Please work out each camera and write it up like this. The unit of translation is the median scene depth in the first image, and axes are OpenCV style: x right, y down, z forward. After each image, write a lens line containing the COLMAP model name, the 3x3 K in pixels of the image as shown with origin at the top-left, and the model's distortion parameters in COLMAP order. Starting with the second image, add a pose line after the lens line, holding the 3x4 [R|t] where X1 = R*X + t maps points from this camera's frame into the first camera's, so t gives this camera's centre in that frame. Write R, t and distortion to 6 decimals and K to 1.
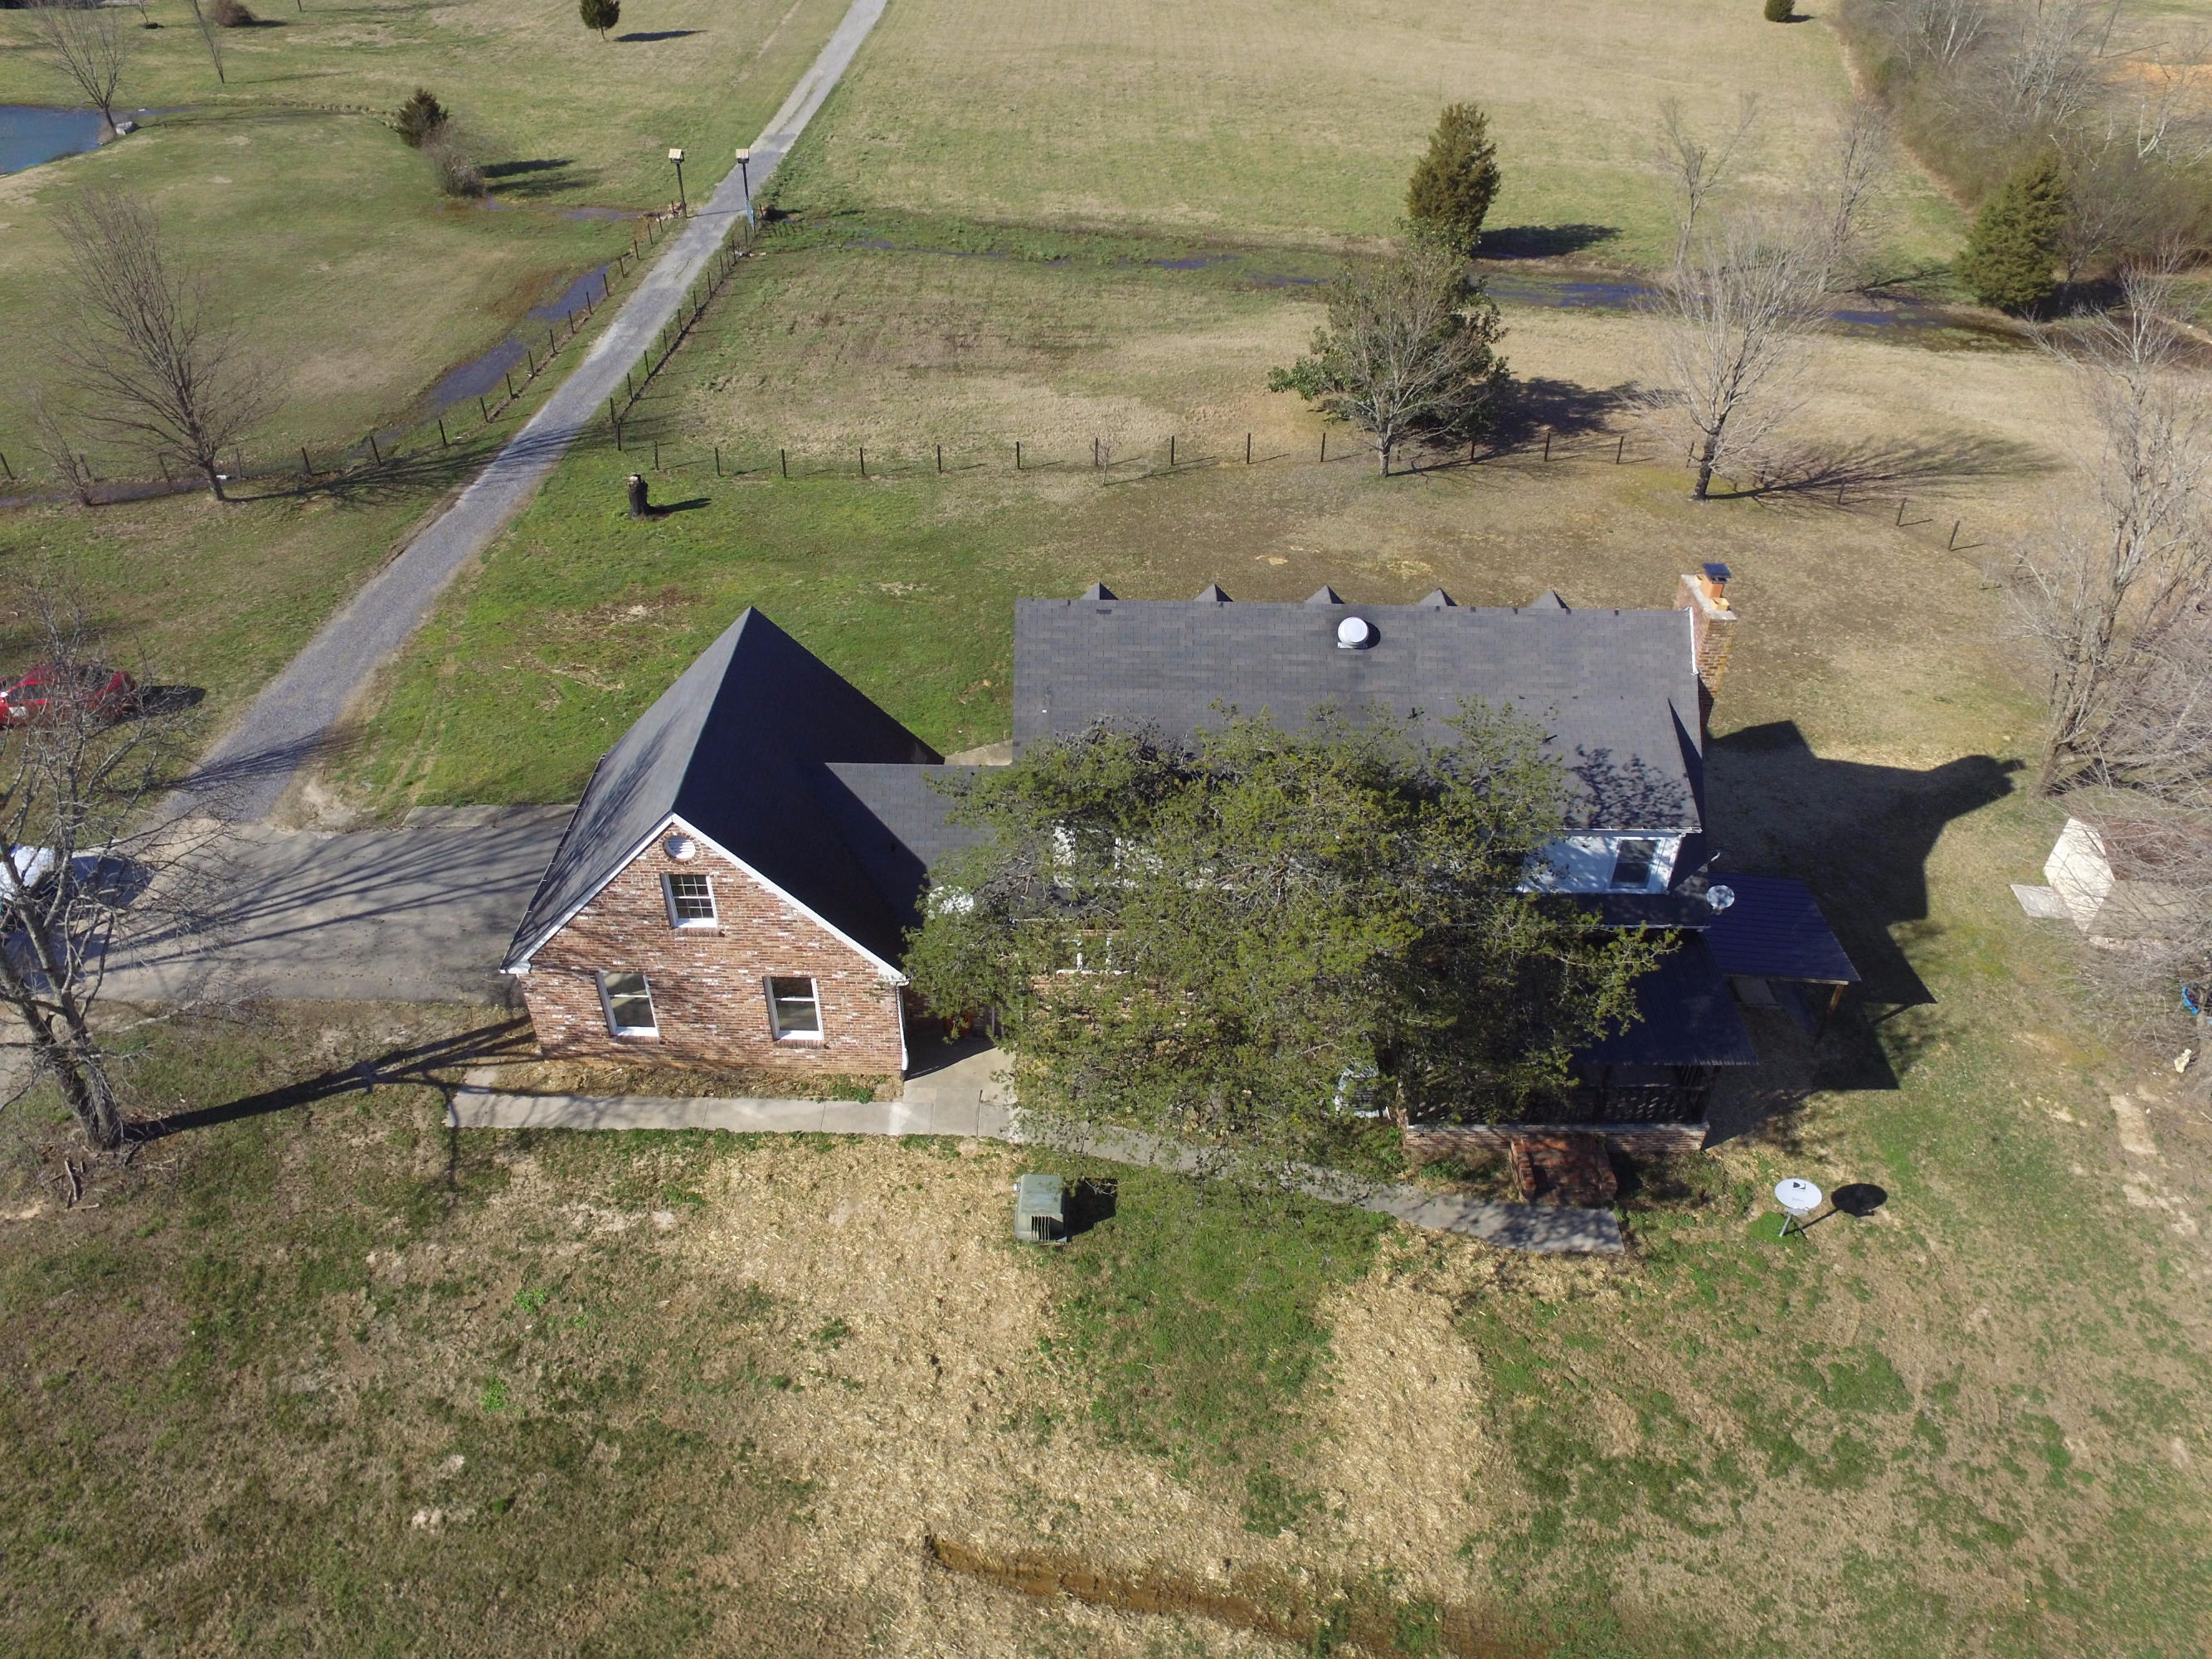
lens RADIAL K [[1470.6, 0, 1114.9], [0, 1470.6, 809.7], [0, 0, 1]] dist [-0.109980, 0.075639]
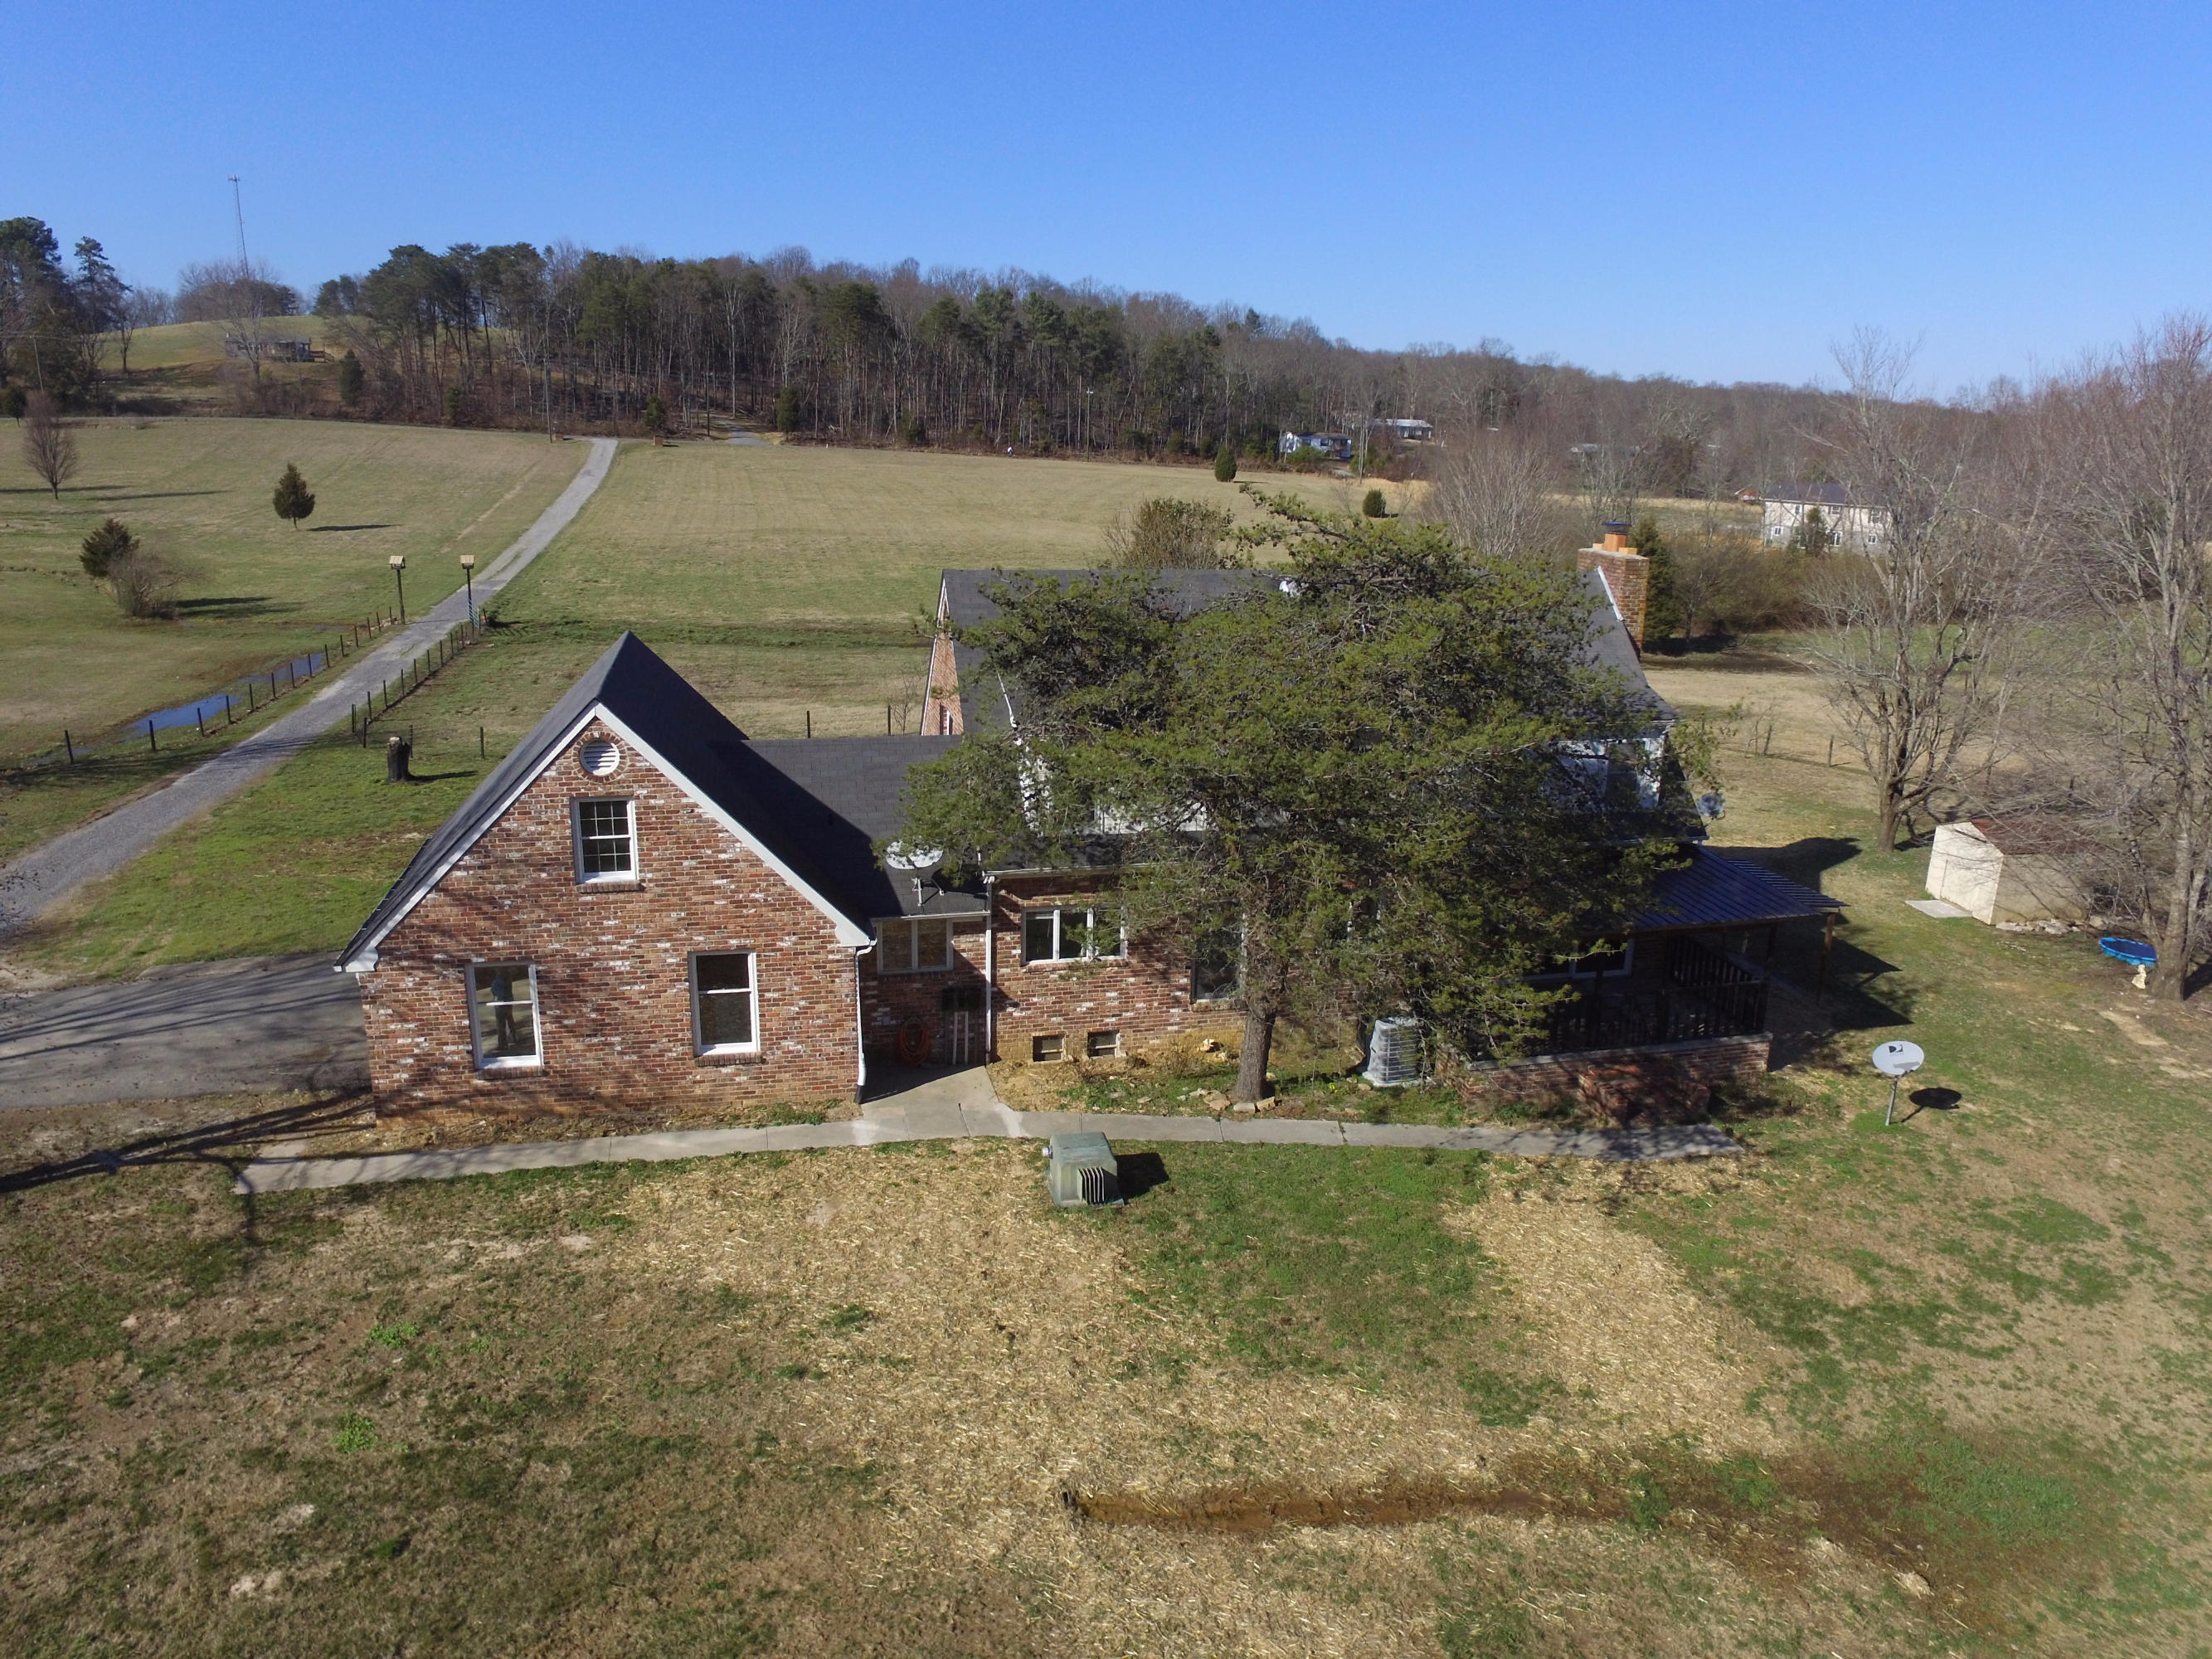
lens RADIAL K [[1470.6, 0, 1103.4], [0, 1470.6, 816.9], [0, 0, 1]] dist [-0.109980, 0.075639]
pose [[0.972345, -0.054070, 0.227203, -0.205479], [0.133176, 0.927532, -0.349212, 0.368480], [-0.191856, 0.369813, 0.909082, 0.212617]]
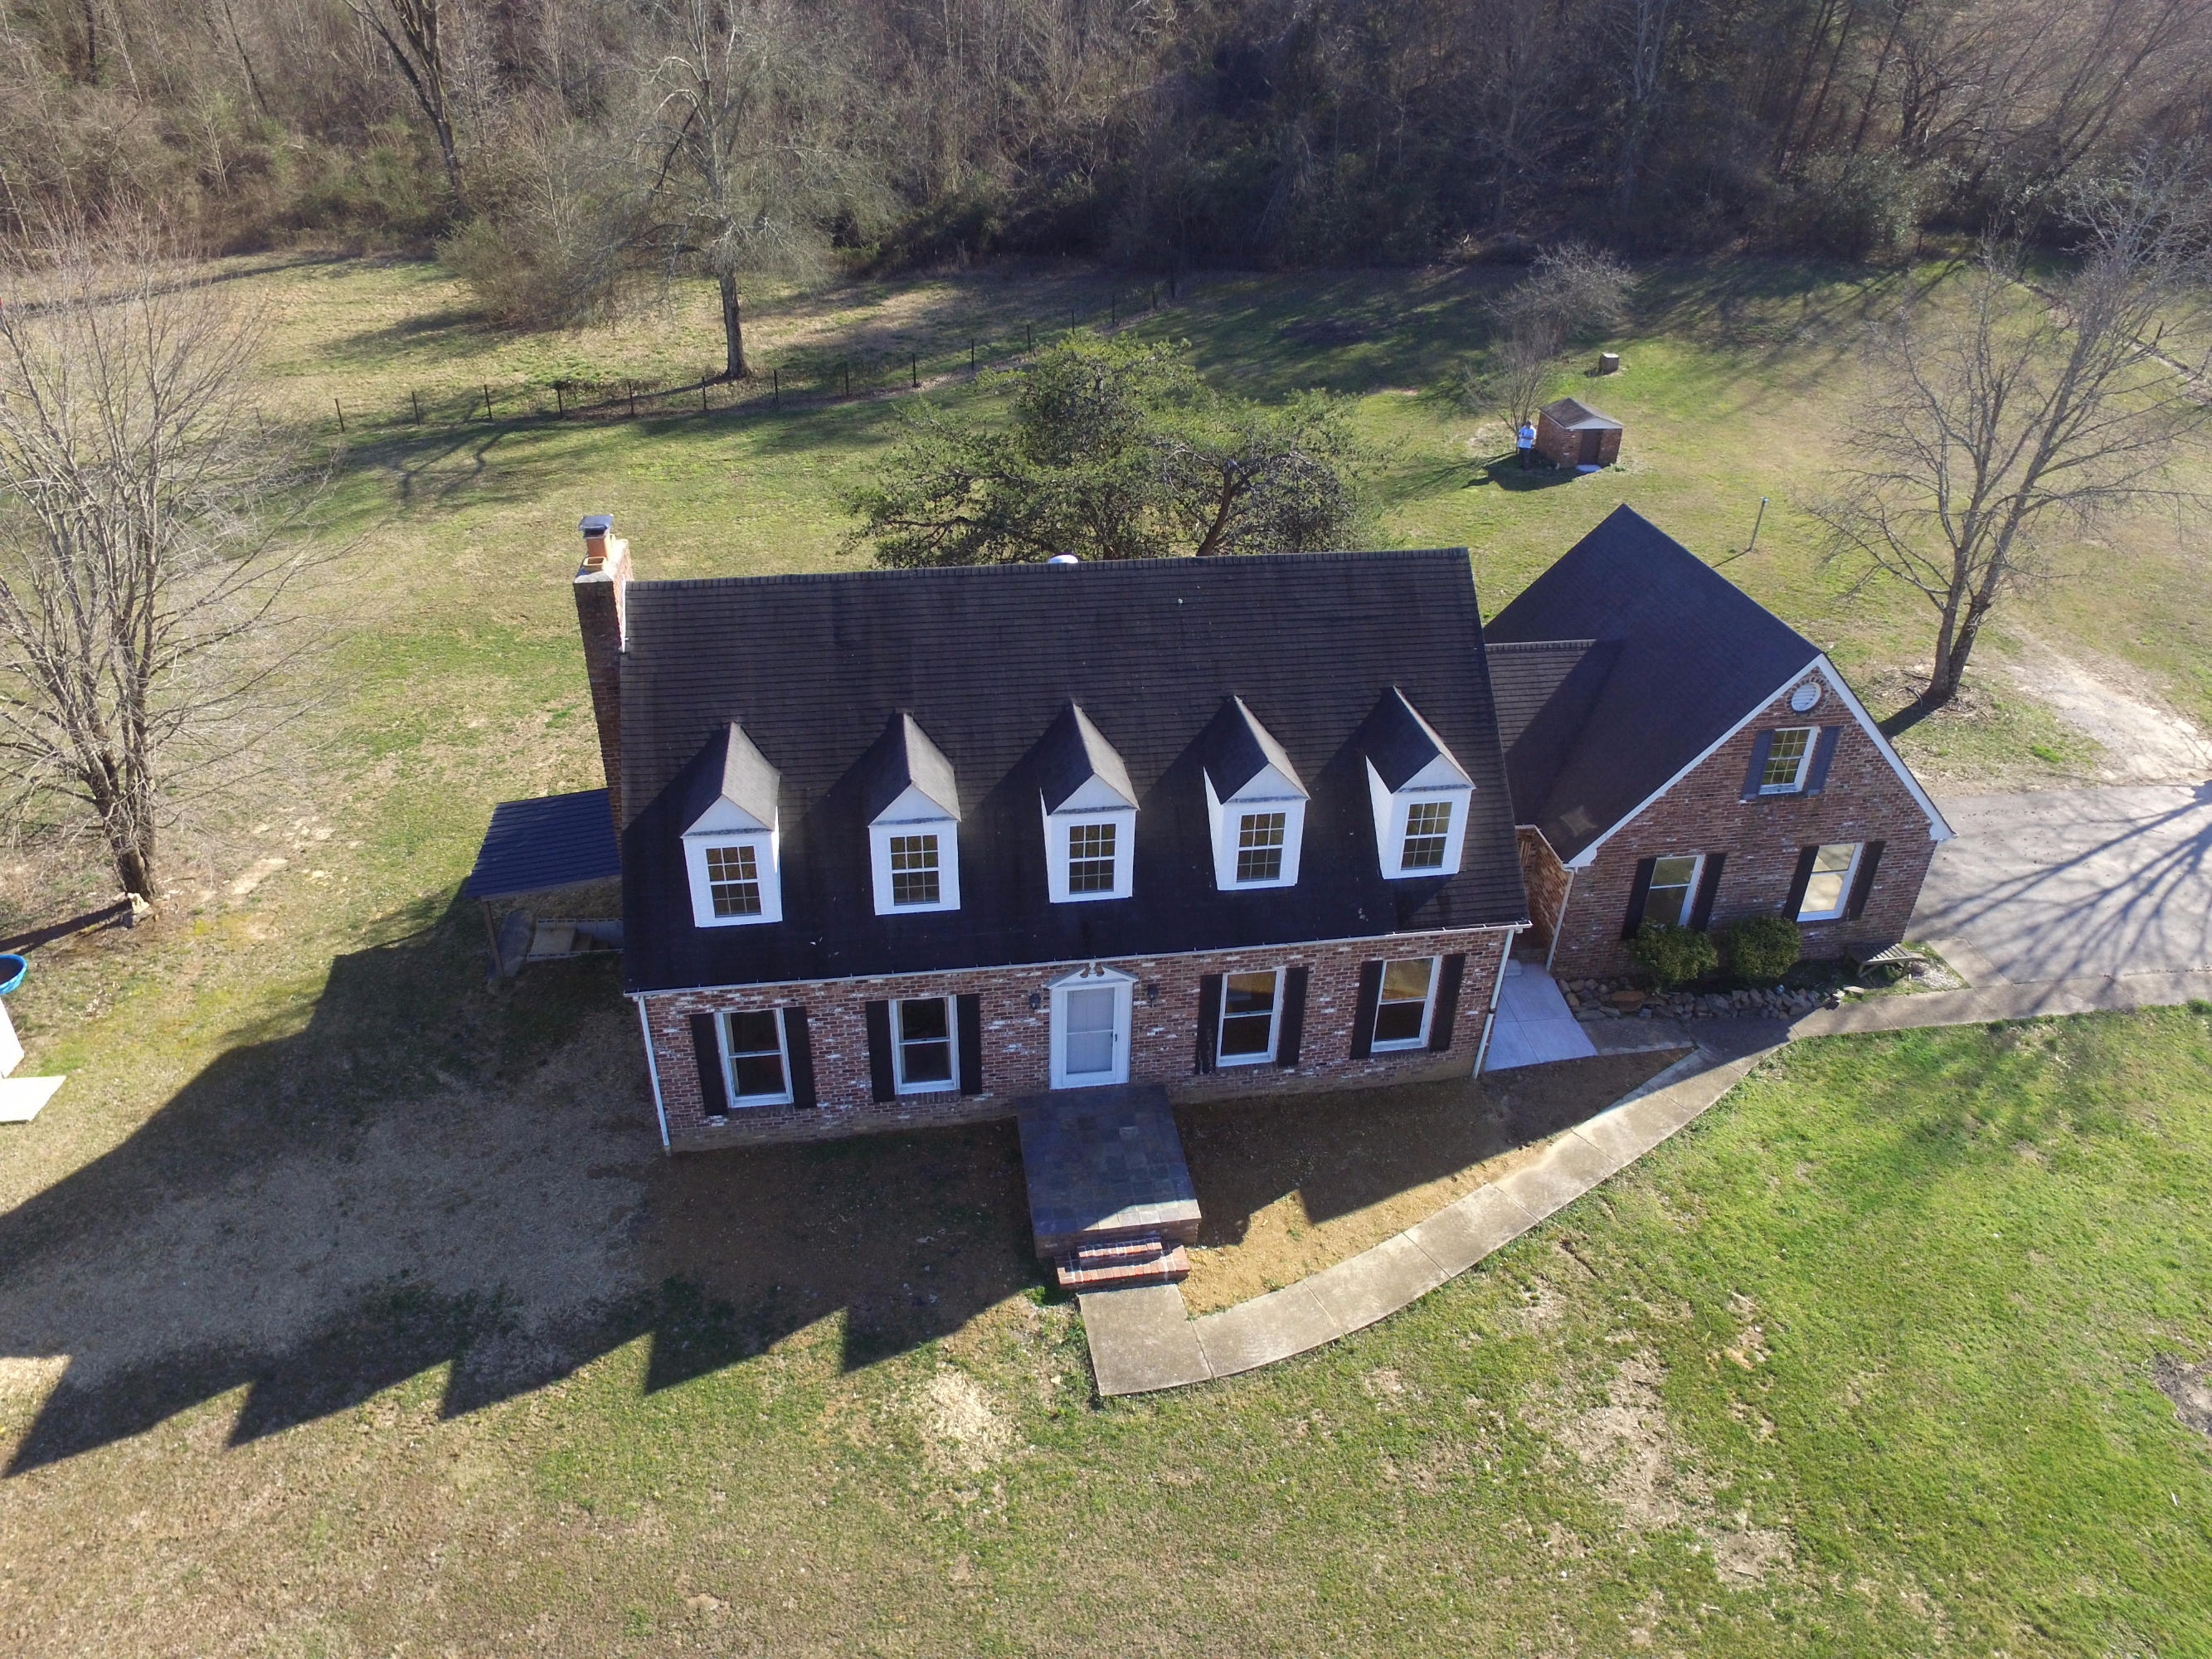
lens RADIAL K [[1470.6, 0, 1104.8], [0, 1470.6, 825.3], [0, 0, 1]] dist [-0.109980, 0.075639]
pose [[-0.987238, 0.057535, -0.148498, 0.291103], [-0.116238, 0.377070, 0.918862, -0.904186], [0.108861, 0.924396, -0.365570, 1.564165]]
